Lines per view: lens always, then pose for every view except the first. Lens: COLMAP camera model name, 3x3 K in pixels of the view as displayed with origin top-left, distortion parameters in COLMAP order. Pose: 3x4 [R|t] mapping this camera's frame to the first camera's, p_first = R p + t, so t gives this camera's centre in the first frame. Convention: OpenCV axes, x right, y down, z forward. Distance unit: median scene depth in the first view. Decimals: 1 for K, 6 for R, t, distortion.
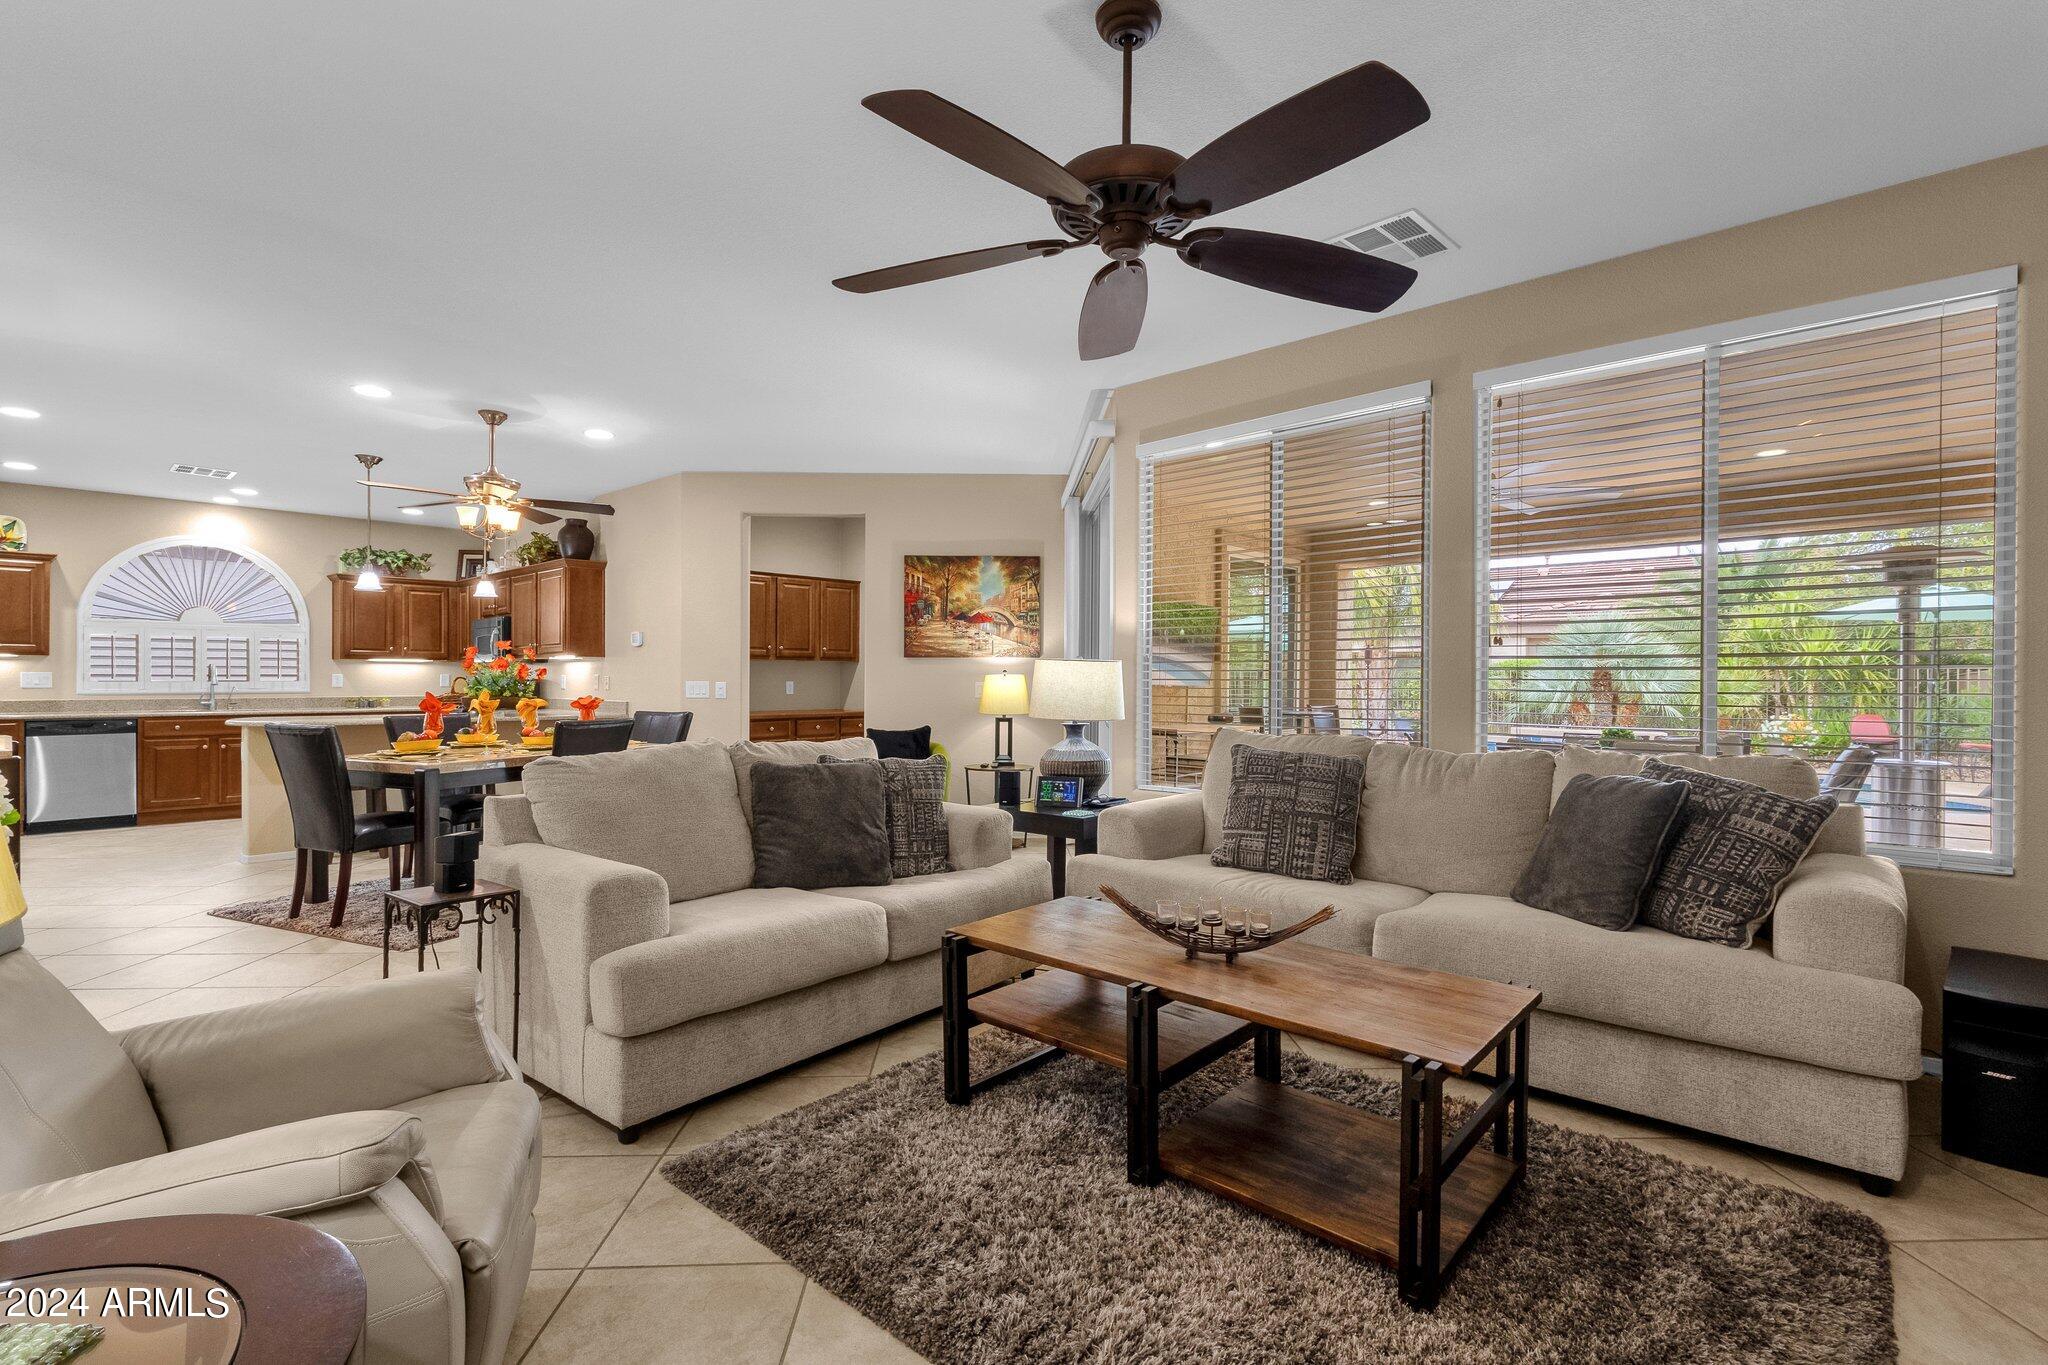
lens RADIAL K [[944.3, 0, 1025.1], [0, 944.3, 680.2], [0, 0, 1]] dist [0.005133, 0.002010]
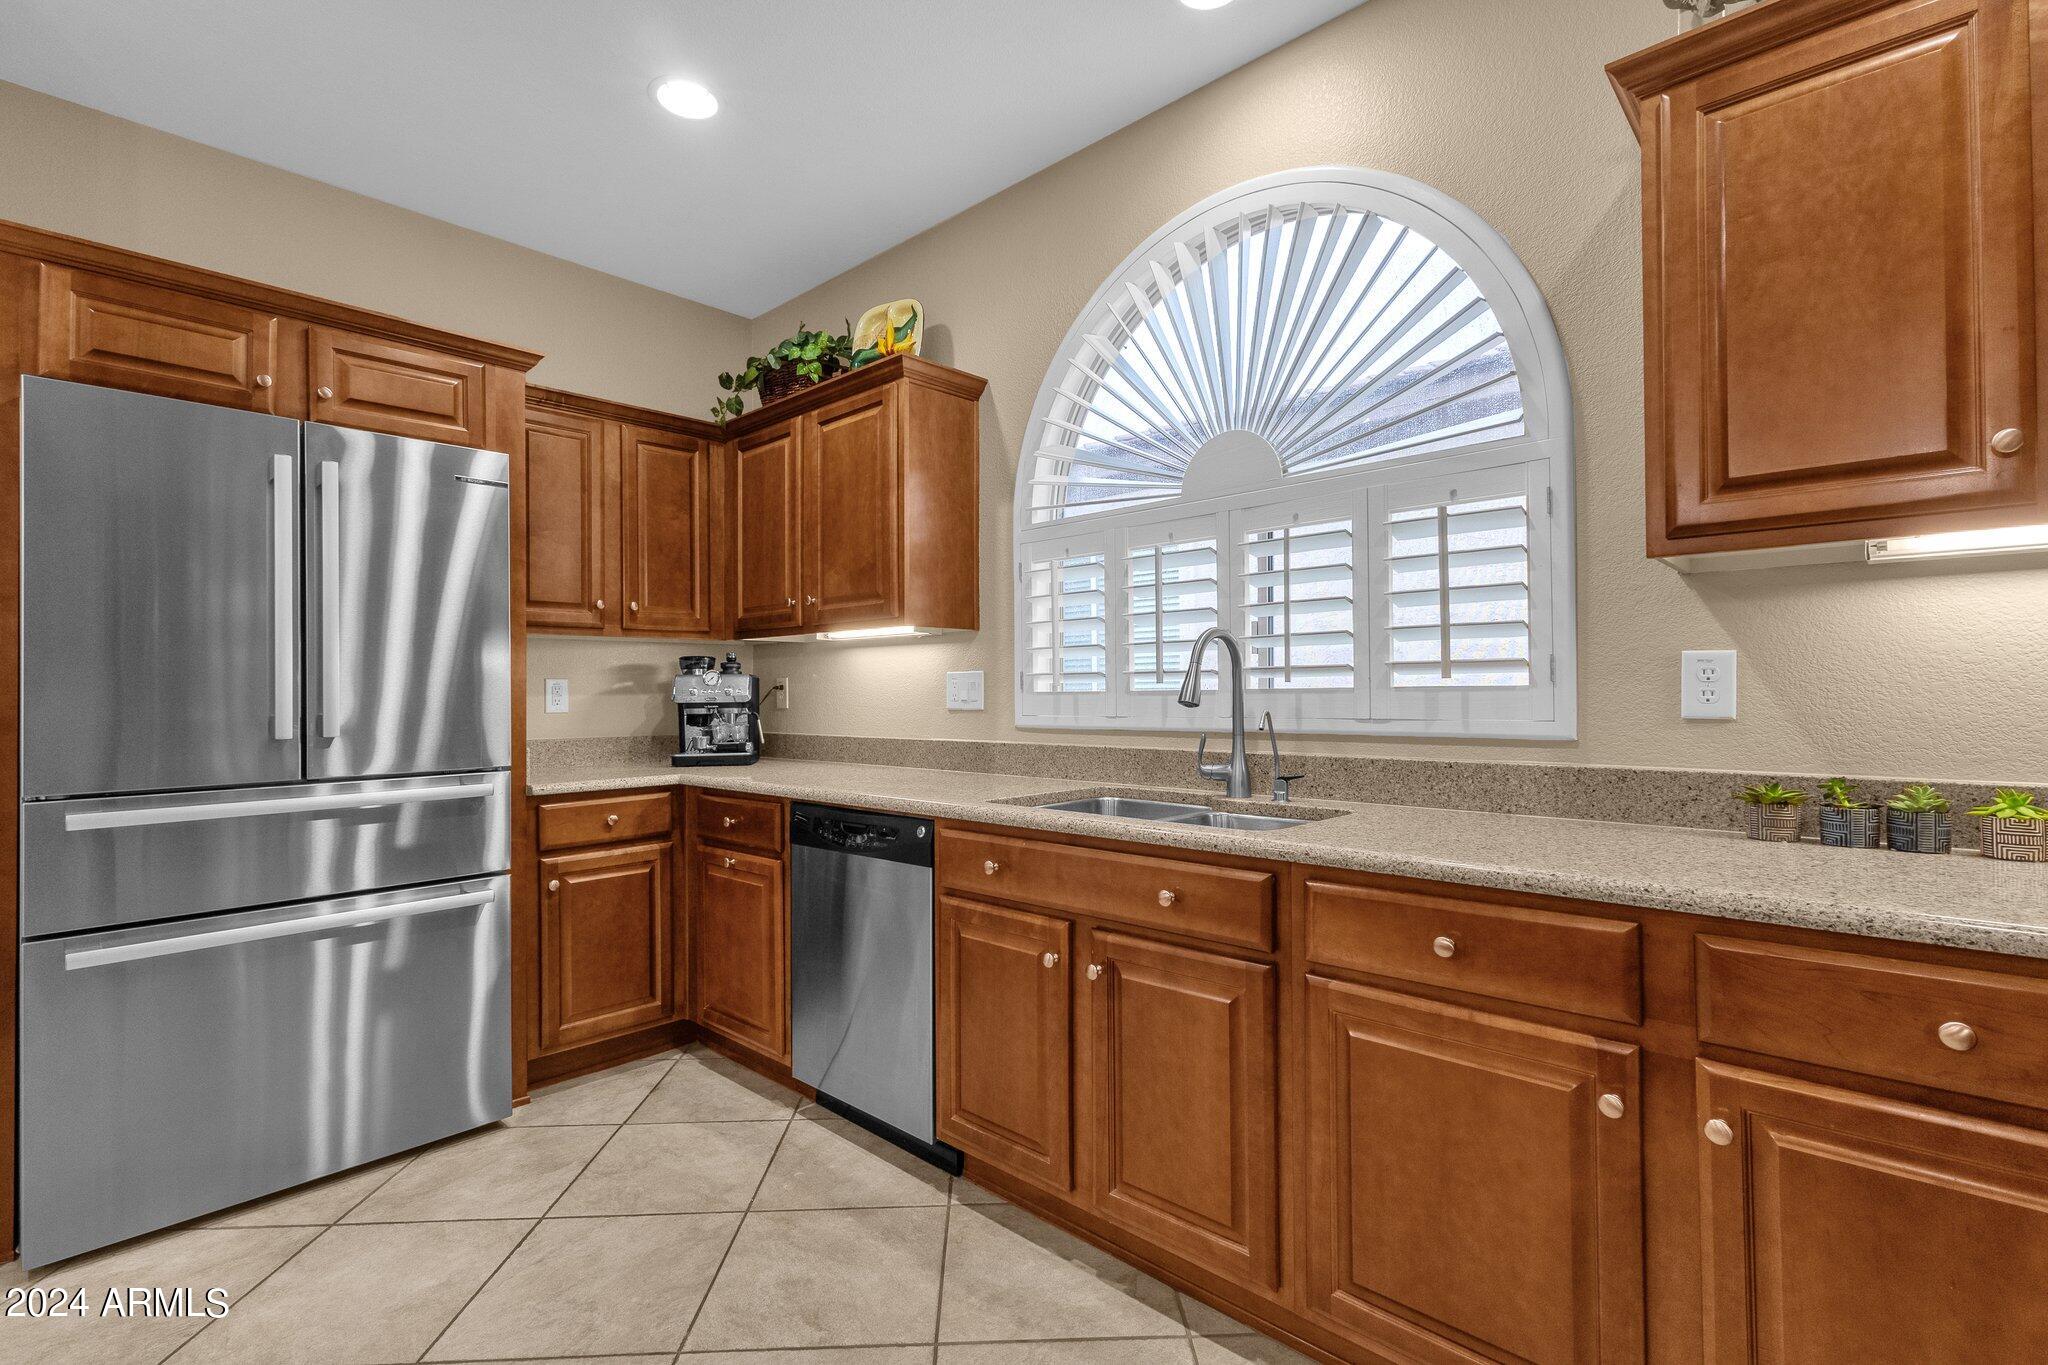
lens RADIAL K [[944.3, 0, 995.9], [0, 944.3, 678.0], [0, 0, 1]] dist [0.005133, 0.002010]
pose [[-0.013057, -0.013661, -0.999821, -0.683987], [0.008690, 0.999867, -0.013775, 0.000461], [0.999877, -0.008868, -0.012937, 1.097036]]
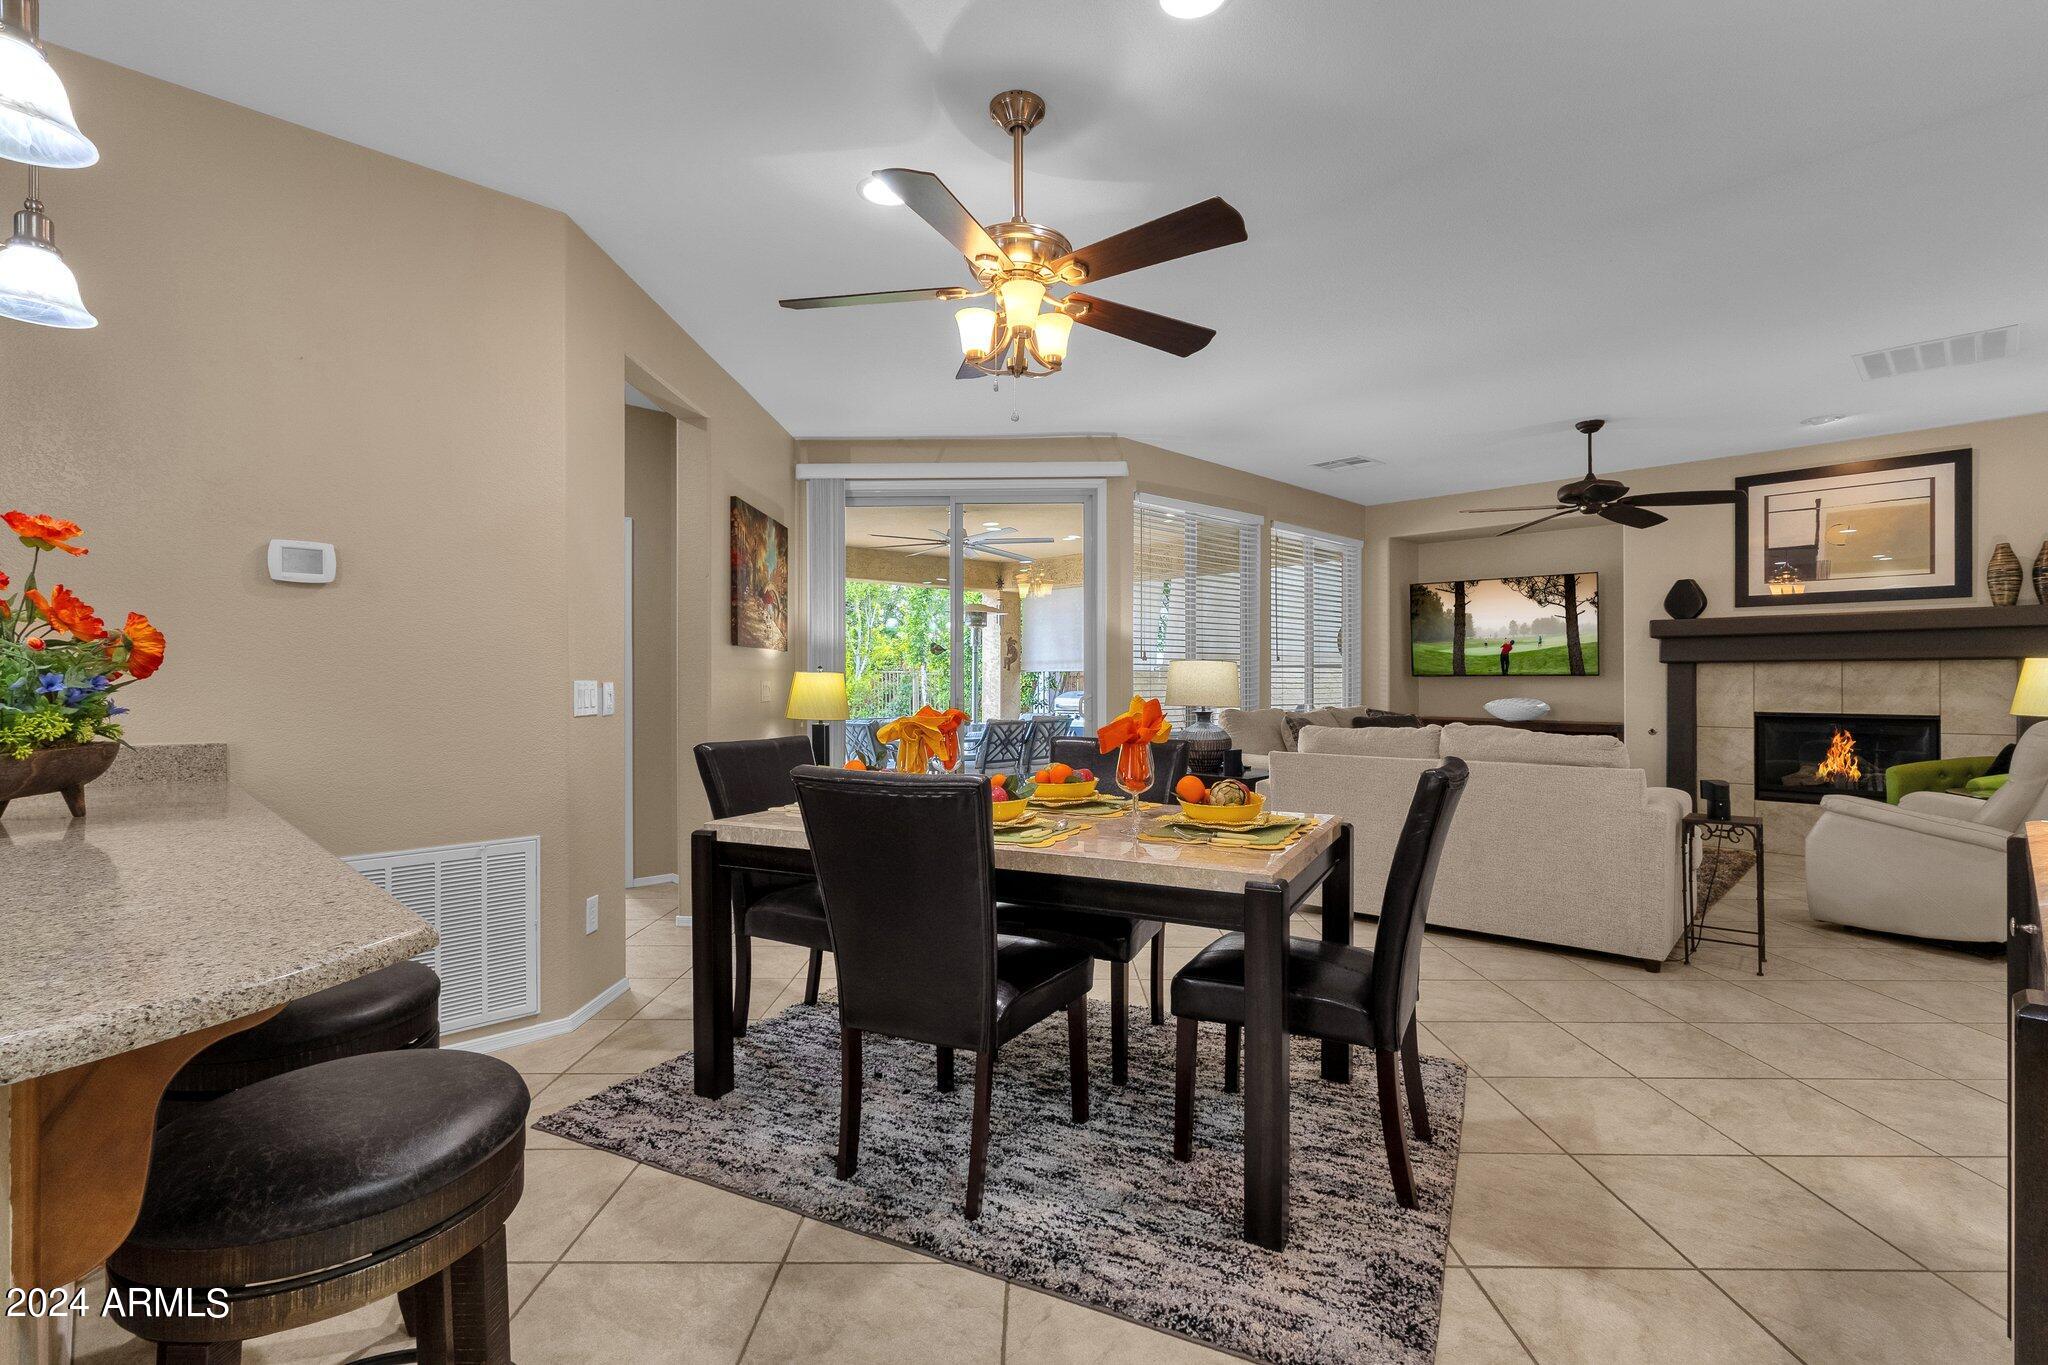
lens RADIAL K [[944.3, 0, 1029.5], [0, 944.3, 680.5], [0, 0, 1]] dist [0.005133, 0.002010]
pose [[0.047001, -0.001540, 0.998894, -0.796033], [0.002589, 0.999996, 0.001420, 0.000668], [-0.998891, 0.002519, 0.047005, 0.750218]]
